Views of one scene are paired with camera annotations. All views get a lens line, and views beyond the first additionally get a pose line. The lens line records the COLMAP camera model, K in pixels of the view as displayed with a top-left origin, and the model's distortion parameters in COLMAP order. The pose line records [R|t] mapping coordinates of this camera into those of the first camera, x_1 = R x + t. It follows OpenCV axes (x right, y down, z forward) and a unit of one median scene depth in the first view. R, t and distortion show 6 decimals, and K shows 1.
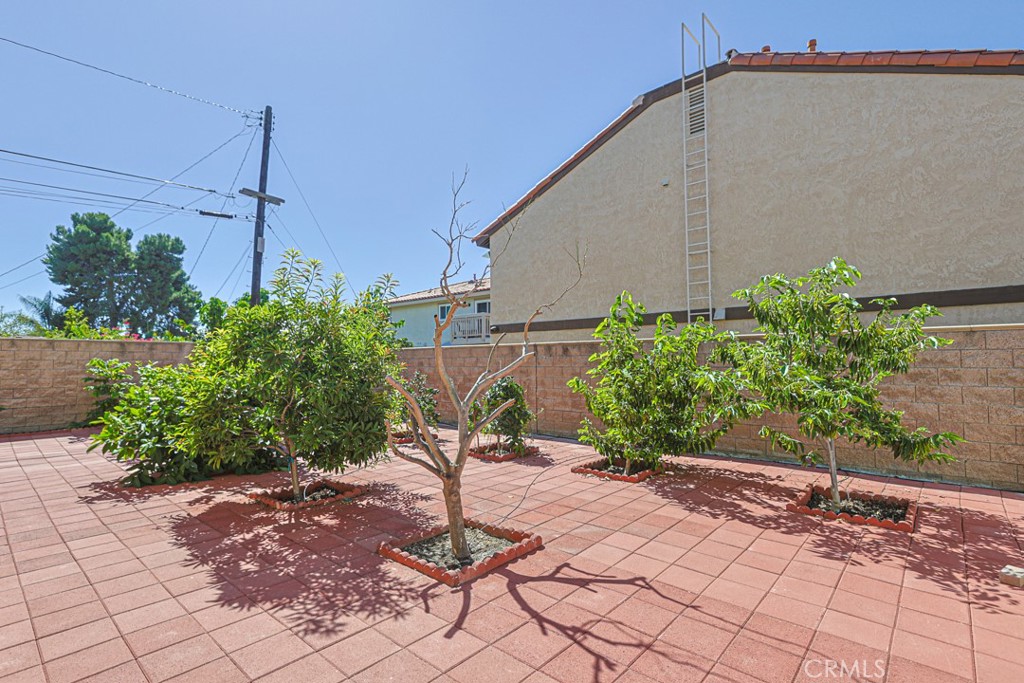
lens RADIAL K [[485.7, 0, 516.1], [0, 485.7, 344.4], [0, 0, 1]] dist [-0.004537, 0.001841]
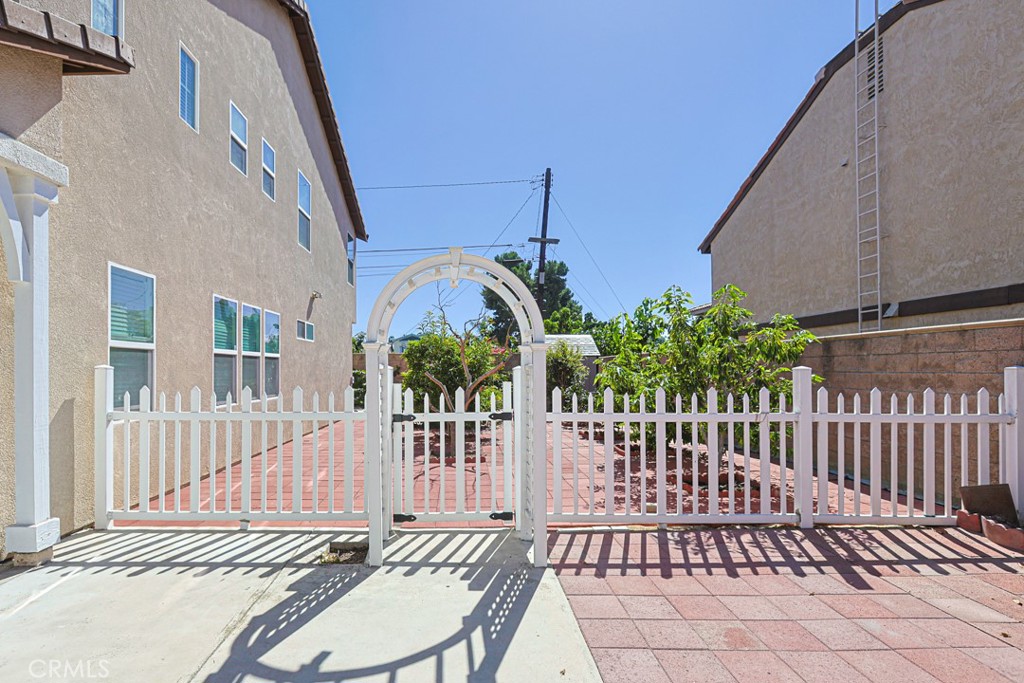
lens RADIAL K [[518.9, 0, 472.1], [0, 518.9, 362.8], [0, 0, 1]] dist [0.007395, 0.000741]
pose [[0.674292, -0.002797, -0.738459, 0.572540], [0.022751, 0.999597, 0.016987, -0.002921], [0.738114, -0.028255, 0.674084, -0.148325]]
